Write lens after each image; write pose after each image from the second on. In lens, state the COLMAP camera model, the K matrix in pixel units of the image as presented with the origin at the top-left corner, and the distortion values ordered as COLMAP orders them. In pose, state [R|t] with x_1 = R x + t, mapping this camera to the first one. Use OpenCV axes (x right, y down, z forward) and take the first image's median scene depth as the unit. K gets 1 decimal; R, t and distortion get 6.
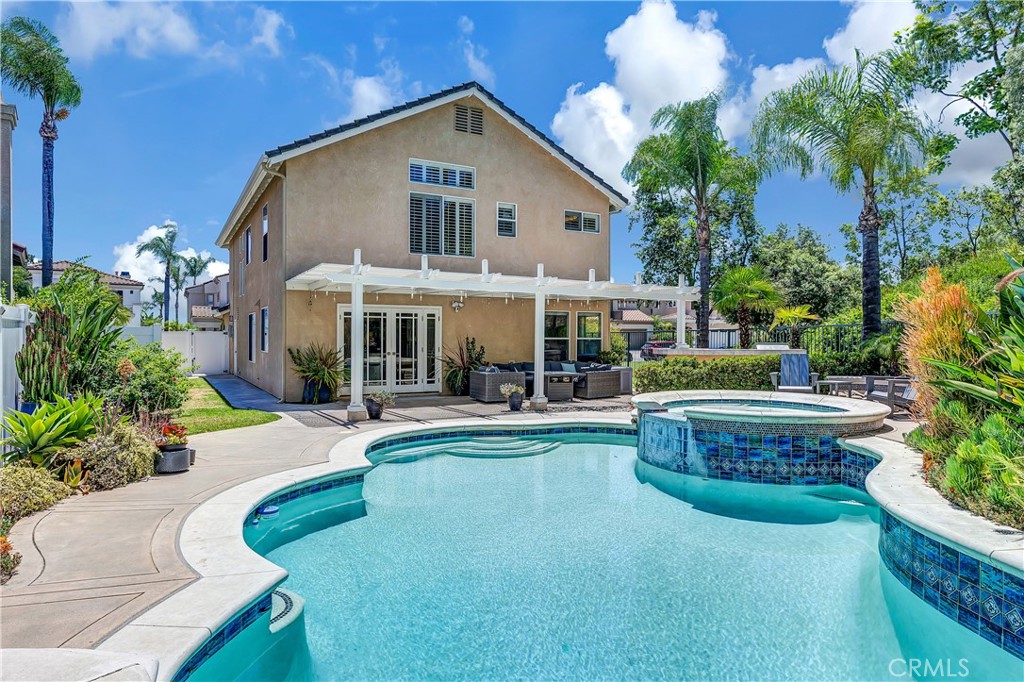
lens RADIAL K [[628.4, 0, 509.0], [0, 628.4, 340.6], [0, 0, 1]] dist [0.000617, 0.001891]
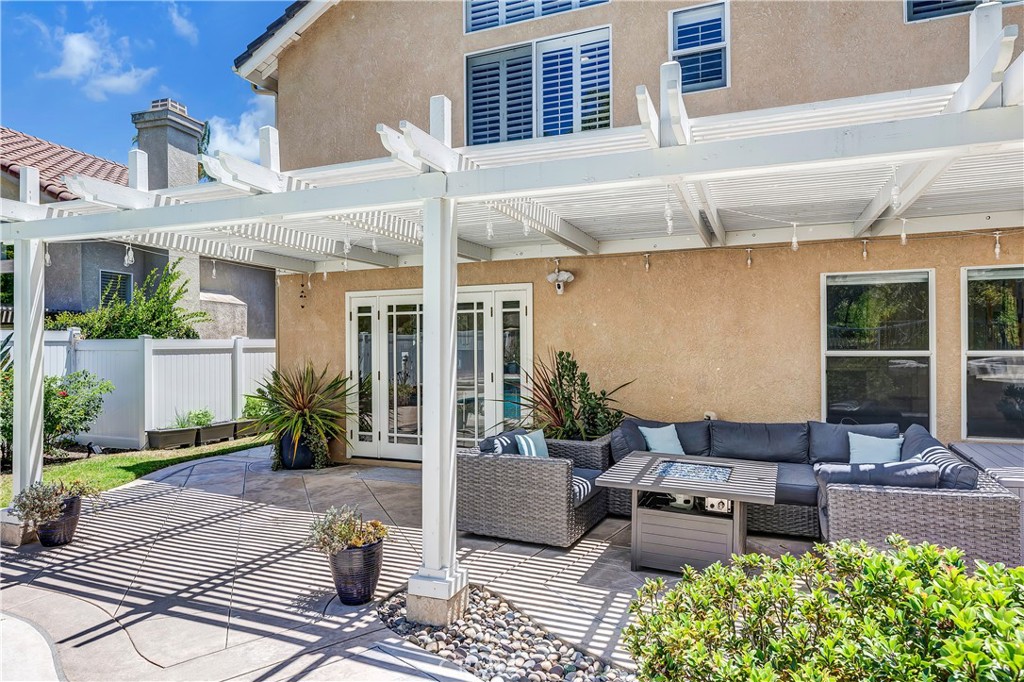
lens RADIAL K [[628.4, 0, 509.0], [0, 628.4, 340.6], [0, 0, 1]] dist [0.000617, 0.001891]
pose [[0.625771, -0.000178, -0.780007, 0.250338], [0.014463, 0.999831, 0.011375, -0.018907], [0.779873, -0.018399, 0.625667, 0.723326]]
